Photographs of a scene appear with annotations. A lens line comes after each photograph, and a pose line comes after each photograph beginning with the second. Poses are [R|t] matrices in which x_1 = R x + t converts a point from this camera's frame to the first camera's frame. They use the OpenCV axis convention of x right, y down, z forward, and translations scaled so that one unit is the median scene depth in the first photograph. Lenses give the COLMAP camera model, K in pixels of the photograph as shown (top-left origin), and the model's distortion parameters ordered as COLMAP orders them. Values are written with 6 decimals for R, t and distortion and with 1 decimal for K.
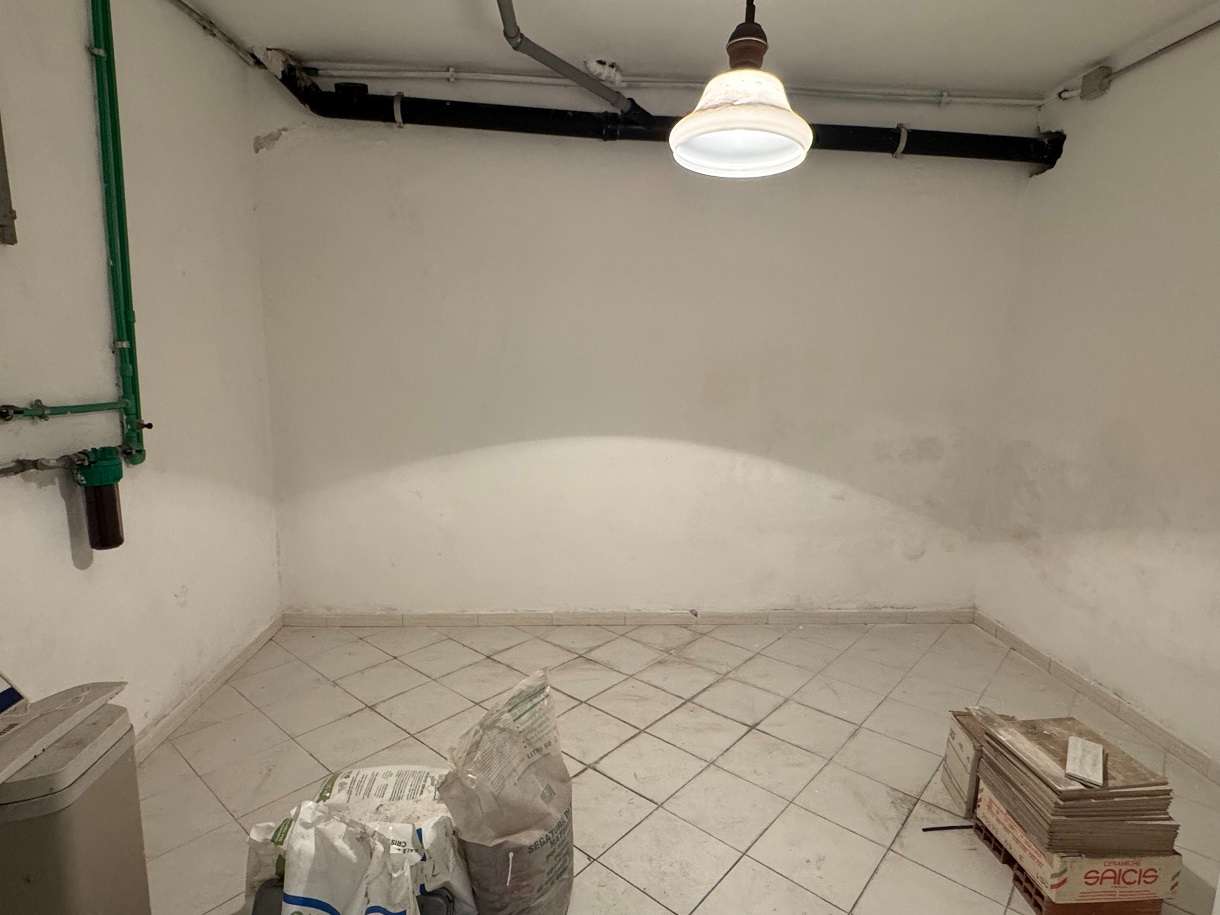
lens RADIAL K [[656.0, 0, 610.0], [0, 656.0, 457.5], [0, 0, 1]] dist [0.000198, -0.000209]
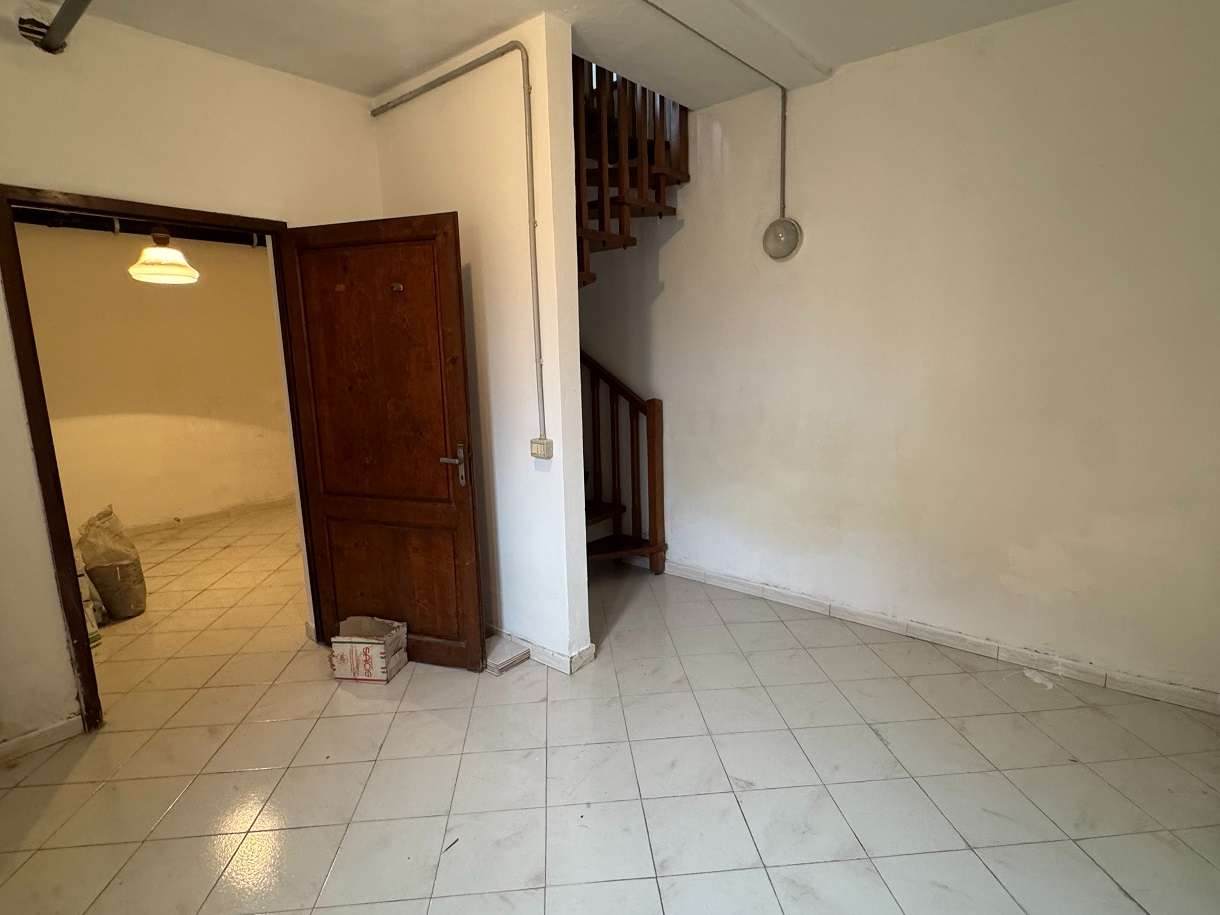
lens RADIAL K [[656.0, 0, 610.0], [0, 656.0, 457.5], [0, 0, 1]] dist [0.000198, -0.000209]
pose [[0.705073, -0.164113, 0.689883, -0.360981], [0.155217, 0.984977, 0.075677, 0.226067], [-0.691939, 0.053724, 0.719954, -1.561111]]
